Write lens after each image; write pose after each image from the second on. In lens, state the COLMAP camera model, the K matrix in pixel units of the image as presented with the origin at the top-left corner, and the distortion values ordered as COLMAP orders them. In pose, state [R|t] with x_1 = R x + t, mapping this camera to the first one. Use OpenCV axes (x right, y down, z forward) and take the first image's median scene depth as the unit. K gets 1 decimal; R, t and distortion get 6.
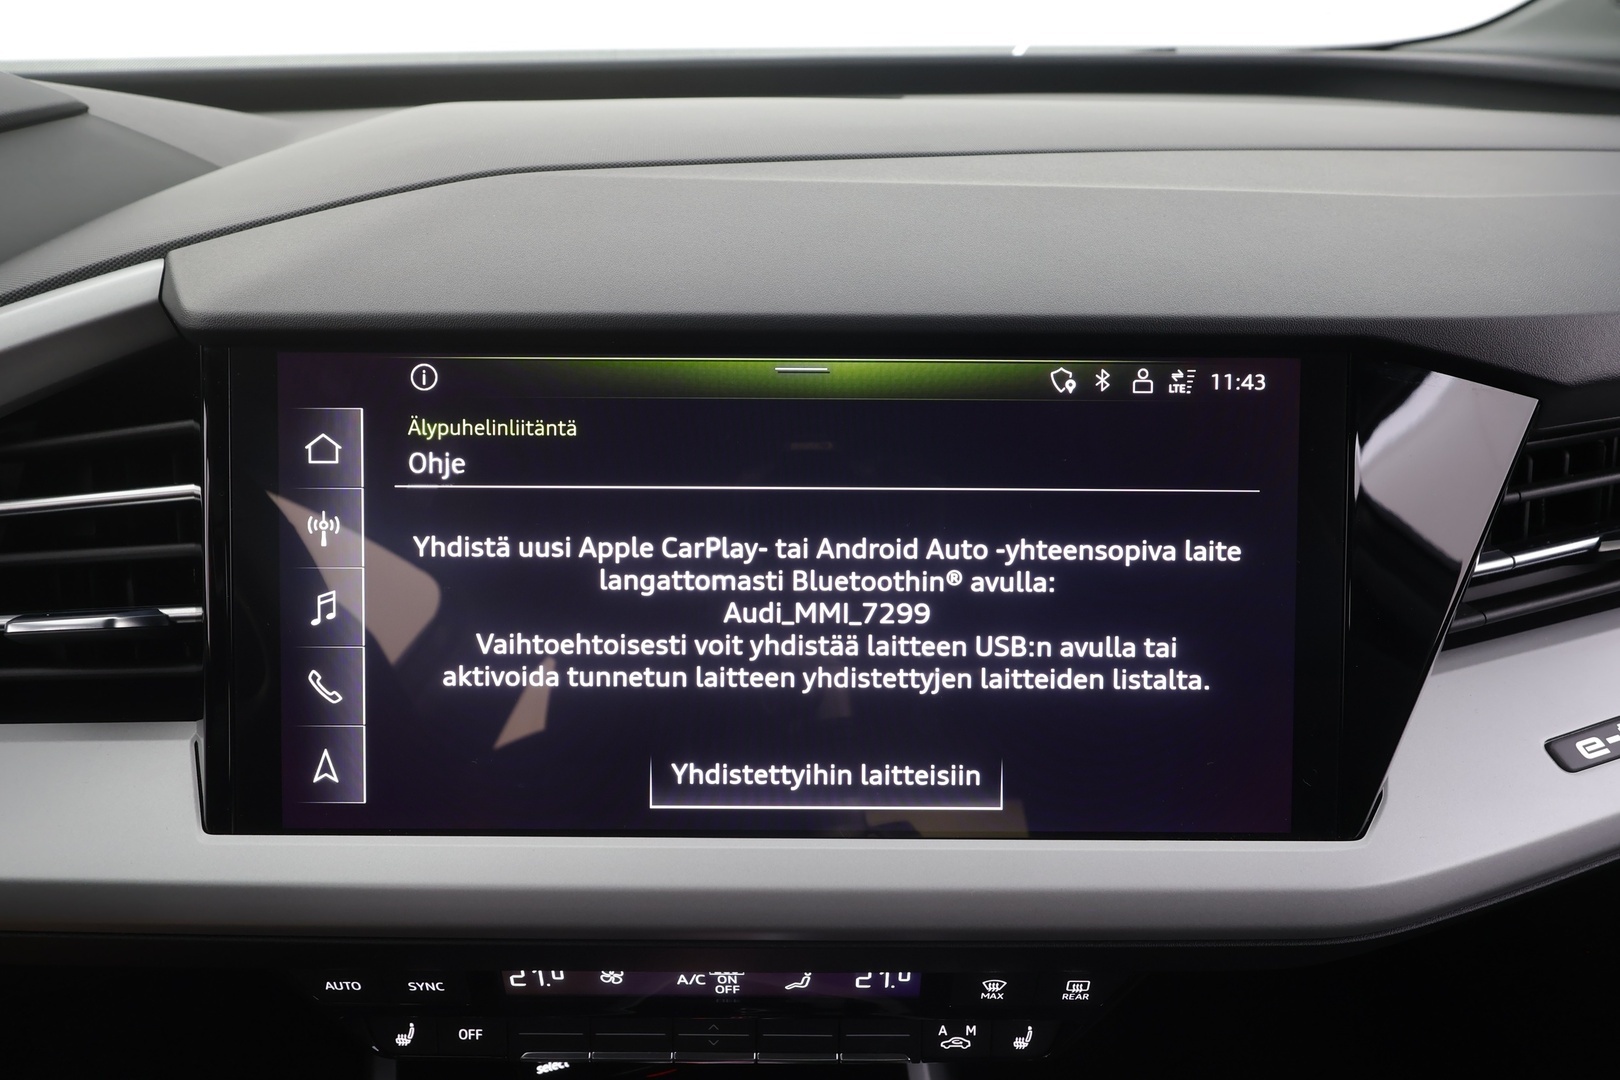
lens RADIAL K [[903.0, 0, 819.5], [0, 903.0, 542.1], [0, 0, 1]] dist [-0.003726, 0.001538]
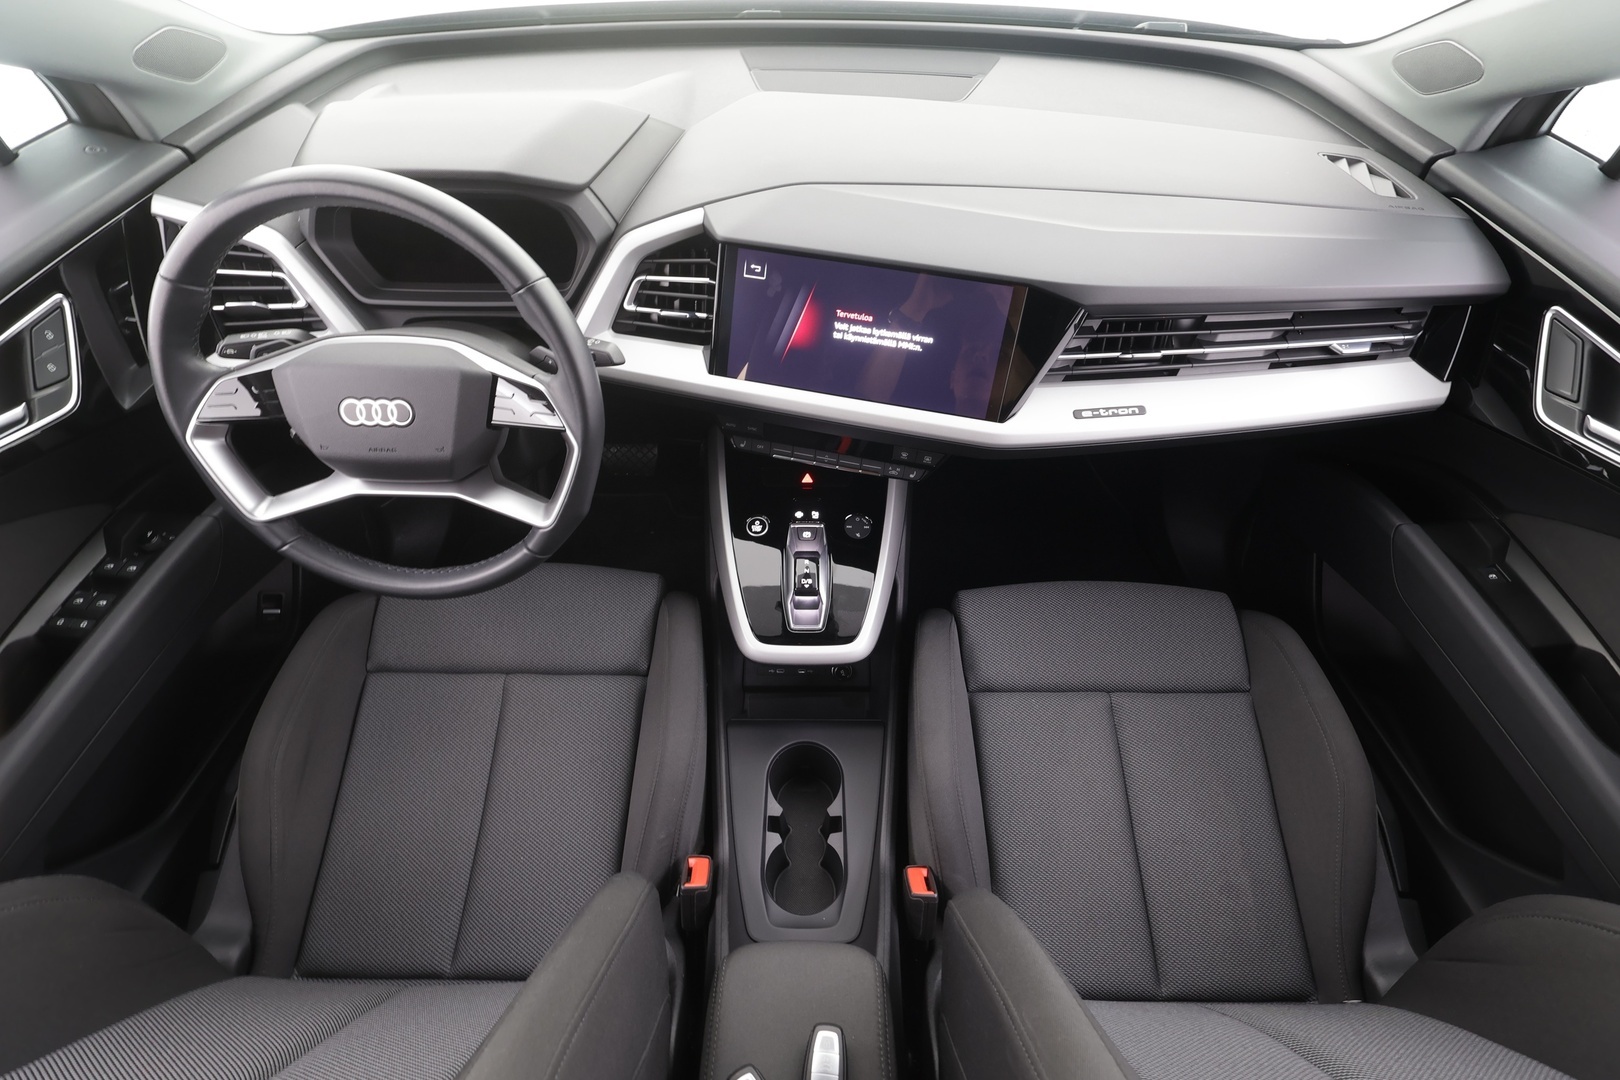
lens RADIAL K [[752.5, 0, 806.6], [0, 752.5, 544.8], [0, 0, 1]] dist [0.002774, -0.000824]
pose [[0.972546, 0.185041, -0.141121, 0.307340], [-0.128537, 0.932656, 0.337092, -0.134583], [0.193993, -0.309698, 0.930835, -2.005337]]
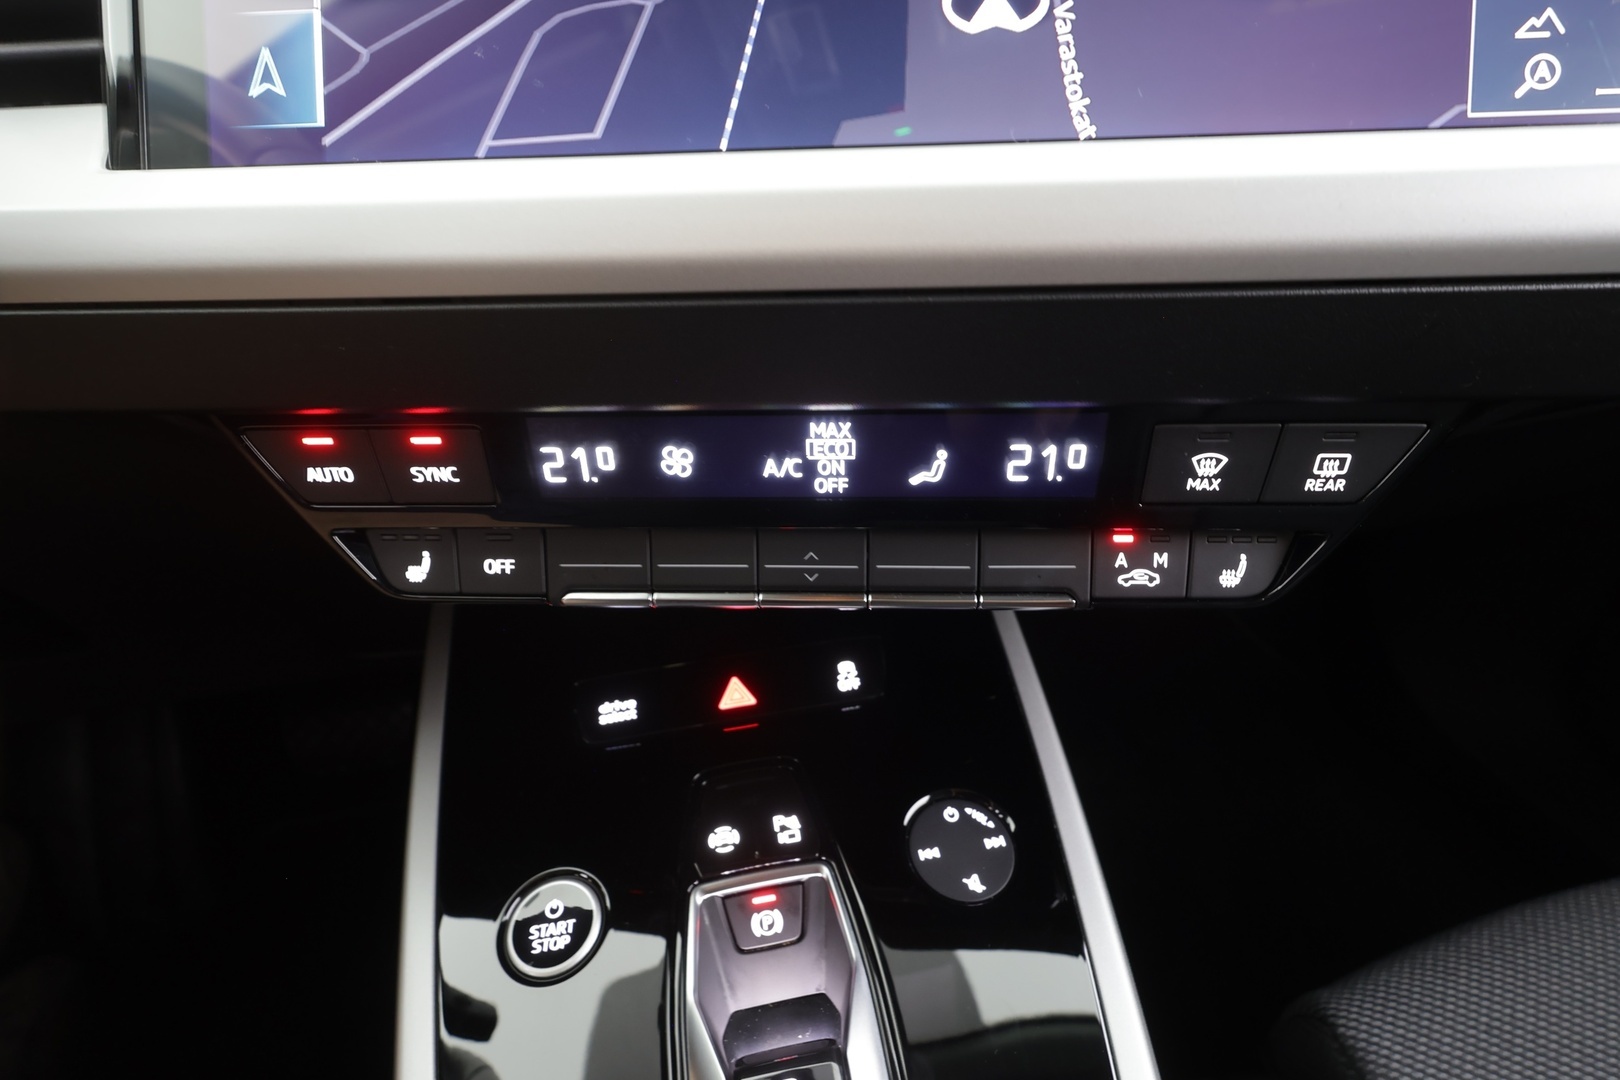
lens RADIAL K [[752.5, 0, 810.4], [0, 752.5, 540.7], [0, 0, 1]] dist [0.002774, -0.000824]
pose [[0.997864, -0.005370, -0.065101, -0.081621], [0.006638, 0.999792, 0.019268, 0.545822], [0.064984, -0.019659, 0.997693, 0.393577]]
